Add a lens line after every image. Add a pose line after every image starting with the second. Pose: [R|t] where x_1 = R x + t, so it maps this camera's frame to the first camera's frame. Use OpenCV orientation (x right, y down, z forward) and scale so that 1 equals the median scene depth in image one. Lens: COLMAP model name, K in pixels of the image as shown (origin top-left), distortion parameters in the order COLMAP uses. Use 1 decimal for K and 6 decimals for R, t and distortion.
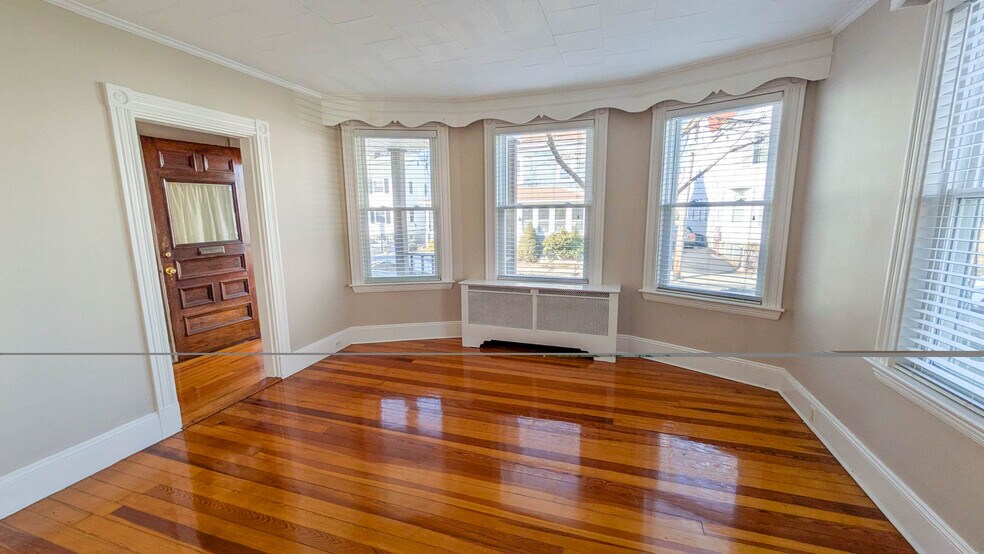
lens RADIAL K [[386.8, 0, 495.4], [0, 386.8, 277.5], [0, 0, 1]] dist [0.001082, -0.000277]
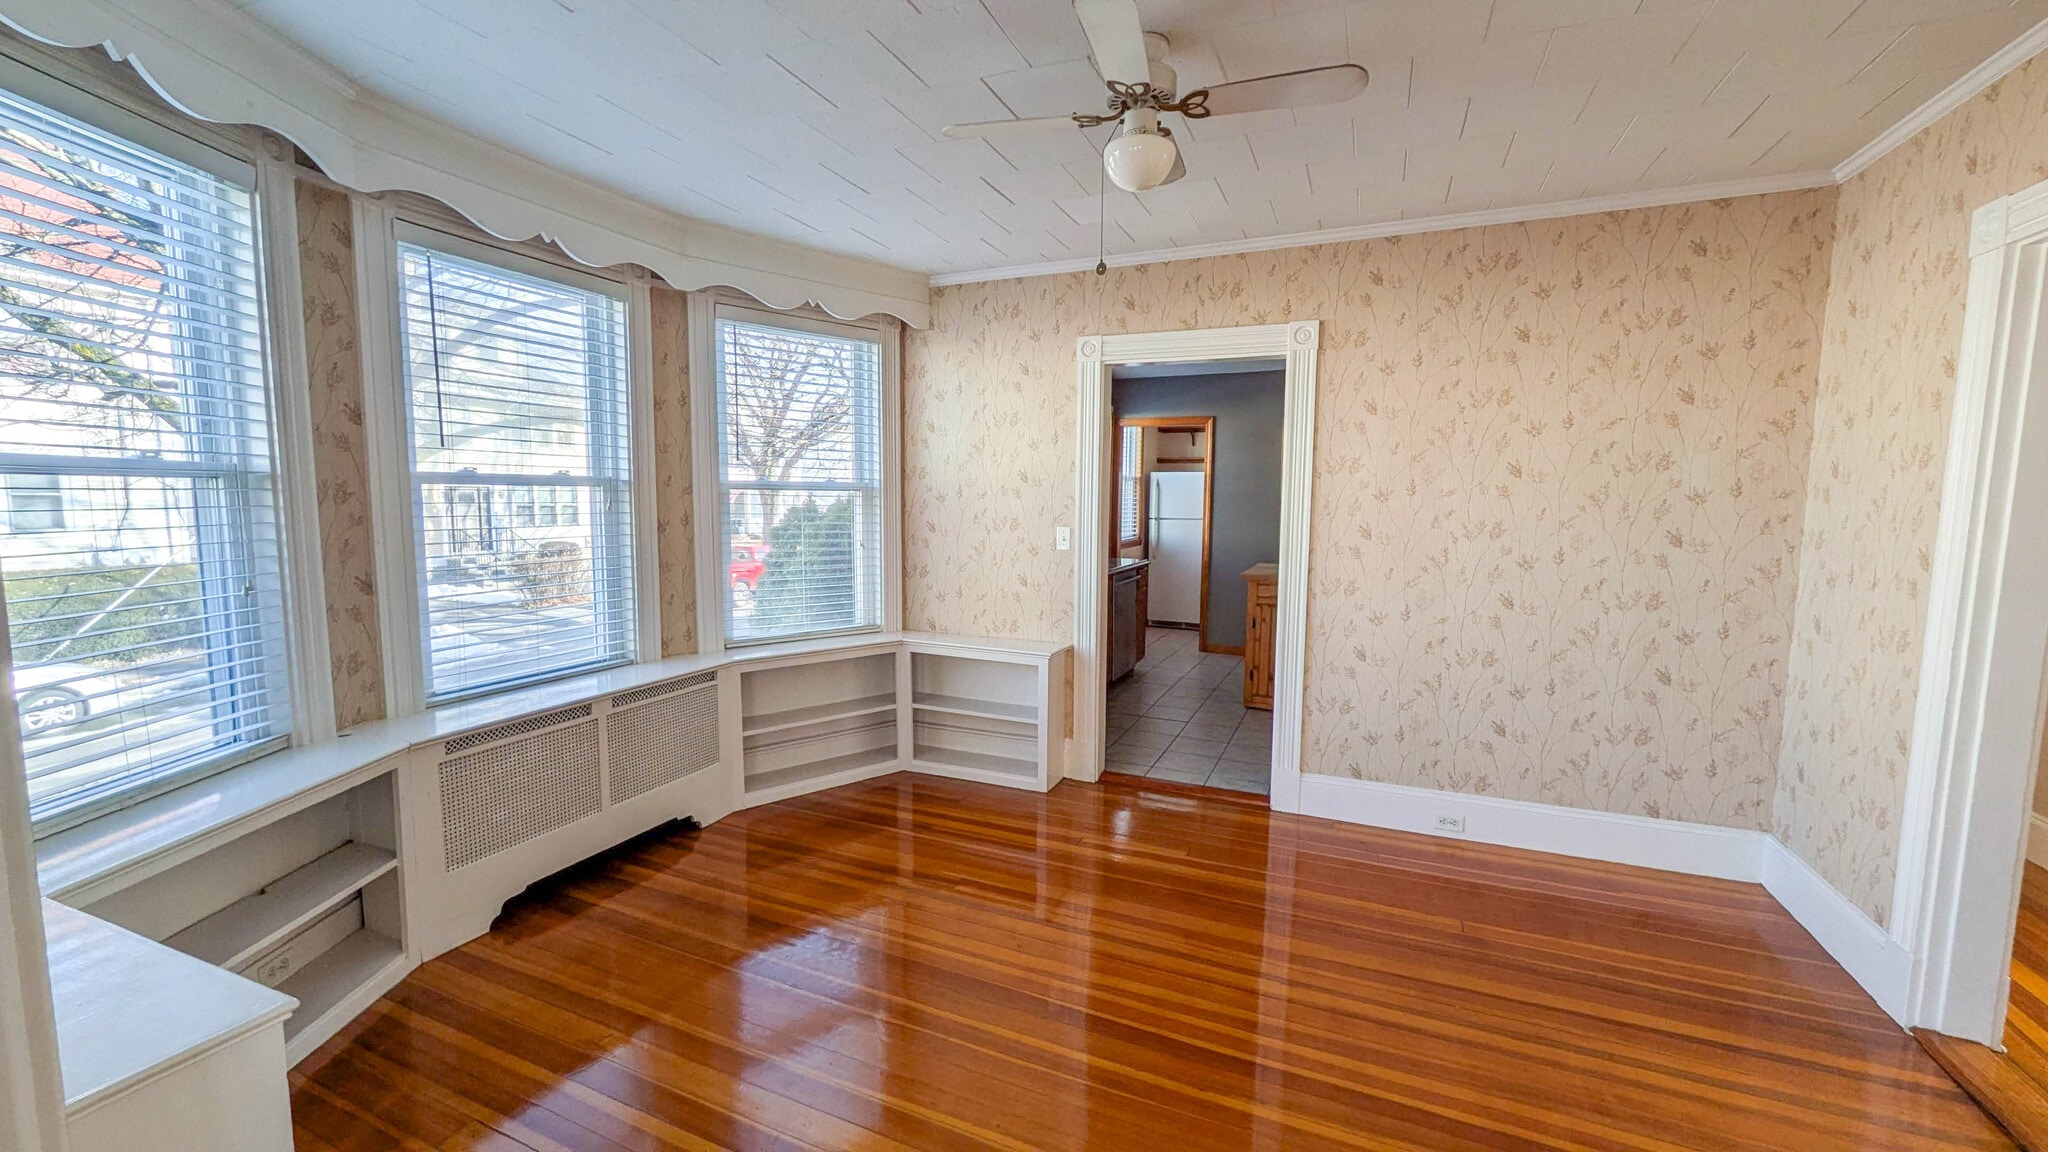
lens RADIAL K [[805.1, 0, 1031.0], [0, 805.1, 577.1], [0, 0, 1]] dist [0.001082, -0.000277]
pose [[0.185361, -0.088307, 0.978695, -0.574378], [0.154222, 0.986226, 0.059777, -0.070067], [-0.970493, 0.139856, 0.196427, 0.431612]]
